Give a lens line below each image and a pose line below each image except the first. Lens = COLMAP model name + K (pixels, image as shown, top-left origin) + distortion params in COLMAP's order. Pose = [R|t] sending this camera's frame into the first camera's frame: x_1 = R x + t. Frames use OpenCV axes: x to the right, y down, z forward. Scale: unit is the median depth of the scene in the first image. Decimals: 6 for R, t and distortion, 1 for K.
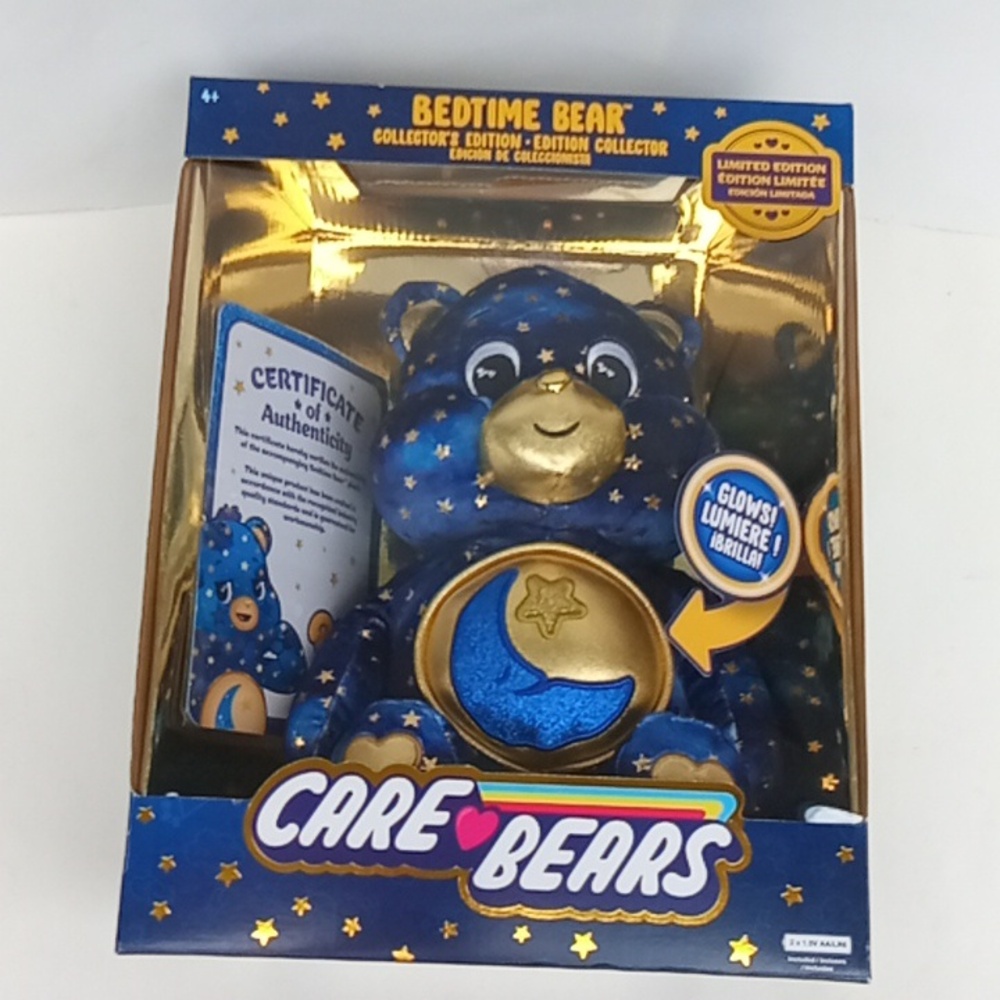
lens RADIAL K [[1571.6, 0, 485.0], [0, 1571.6, 535.8], [0, 0, 1]] dist [0.059604, 0.051345]
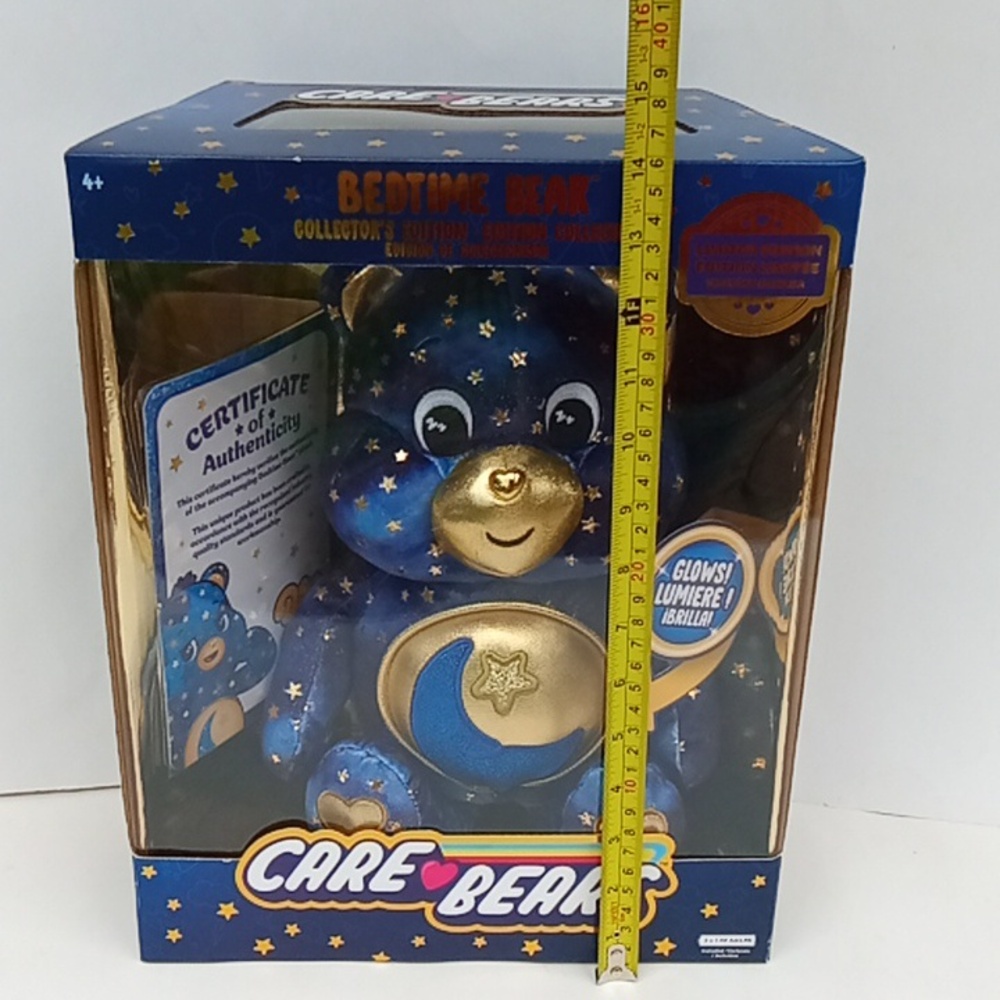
lens RADIAL K [[1571.6, 0, 485.0], [0, 1571.6, 535.8], [0, 0, 1]] dist [0.059604, 0.051345]
pose [[0.999868, -0.015190, -0.005759, 0.034802], [0.015464, 0.781357, 0.623893, -0.654869], [-0.004977, -0.623899, 0.781489, 0.234256]]
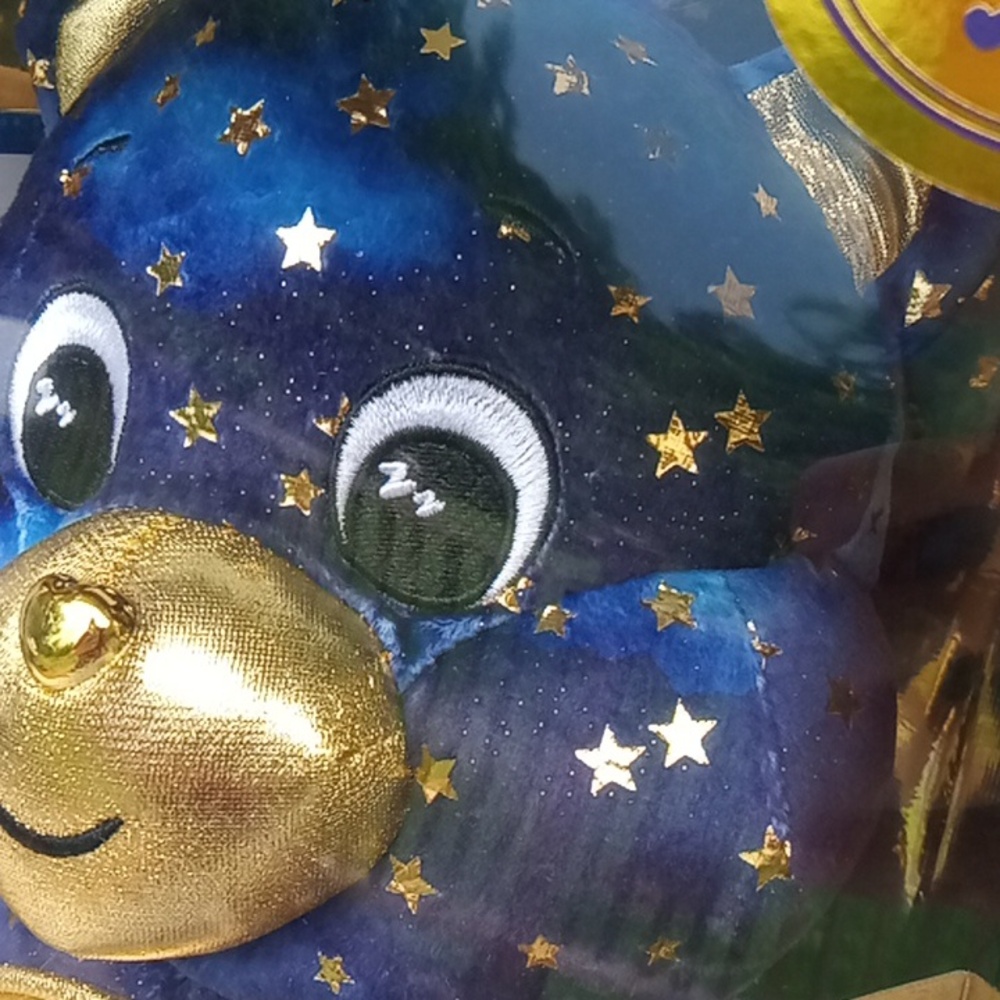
lens RADIAL K [[1589.4, 0, 468.3], [0, 1589.4, 528.7], [0, 0, 1]] dist [0.091855, -0.137164]
pose [[0.878044, 0.262725, -0.400017, 0.201572], [-0.018477, 0.853829, 0.520225, -0.247682], [0.478223, -0.449390, 0.754554, 0.825445]]
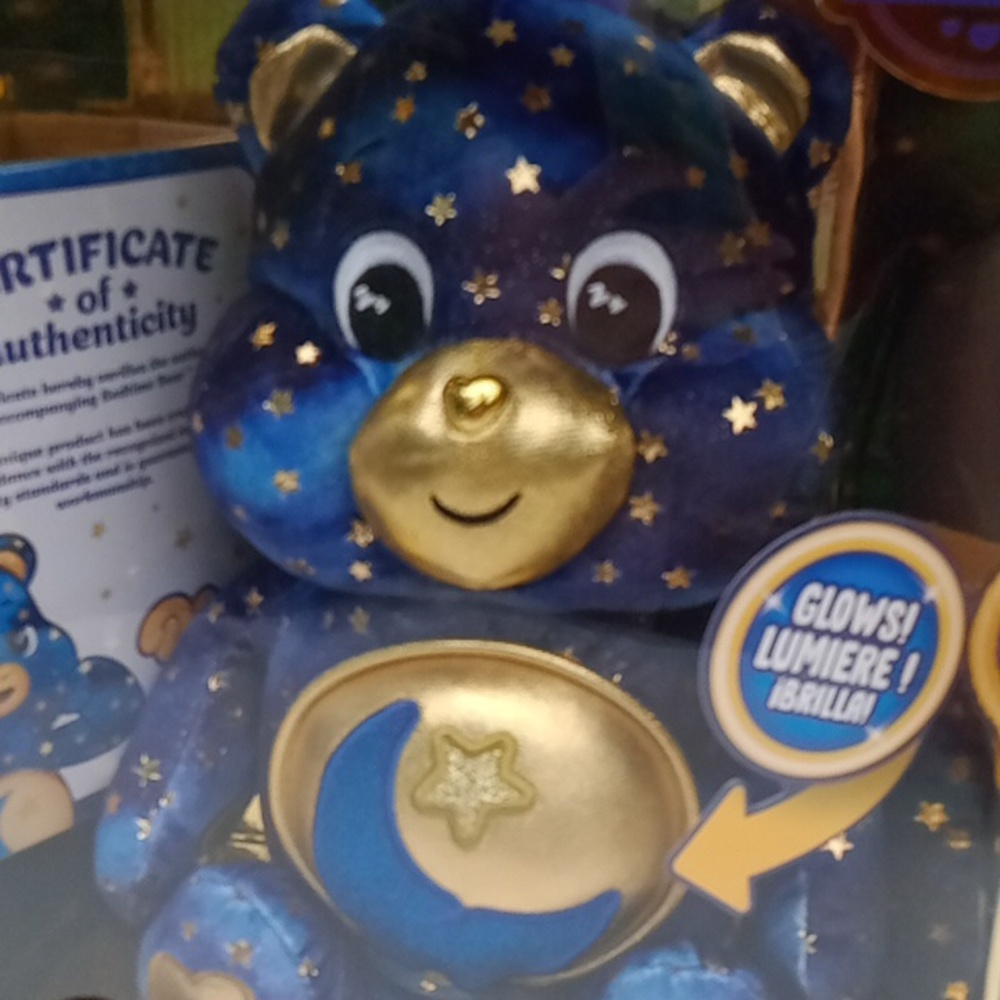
lens RADIAL K [[1571.6, 0, 485.0], [0, 1571.6, 535.8], [0, 0, 1]] dist [0.059604, 0.051345]
pose [[0.983832, 0.060192, -0.168674, 0.131436], [0.044960, 0.828655, 0.557951, -0.332699], [0.173357, -0.556514, 0.812552, 0.566333]]
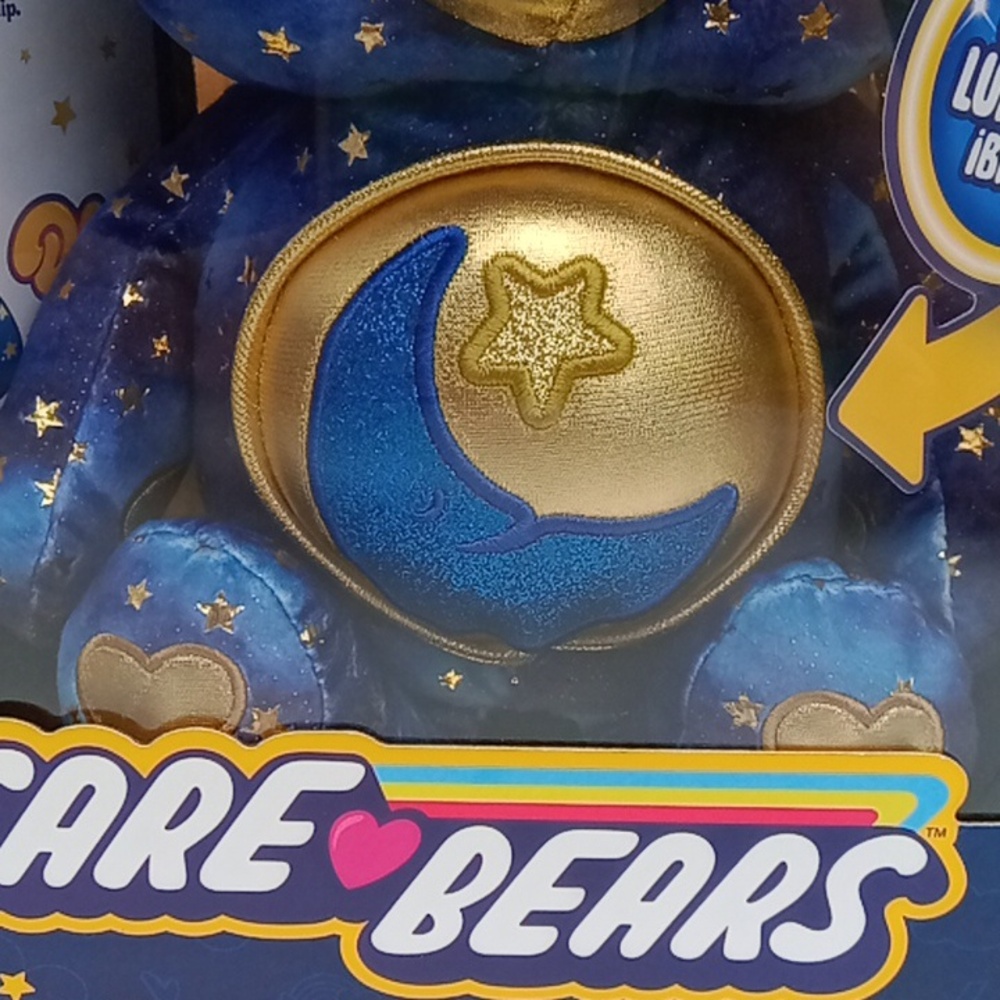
lens RADIAL K [[1589.4, 0, 468.3], [0, 1589.4, 528.7], [0, 0, 1]] dist [0.091855, -0.137164]
pose [[0.999859, -0.002538, -0.016596, 0.027280], [0.011484, 0.824463, 0.565800, -0.140863], [0.012247, -0.565911, 0.824376, 0.607336]]
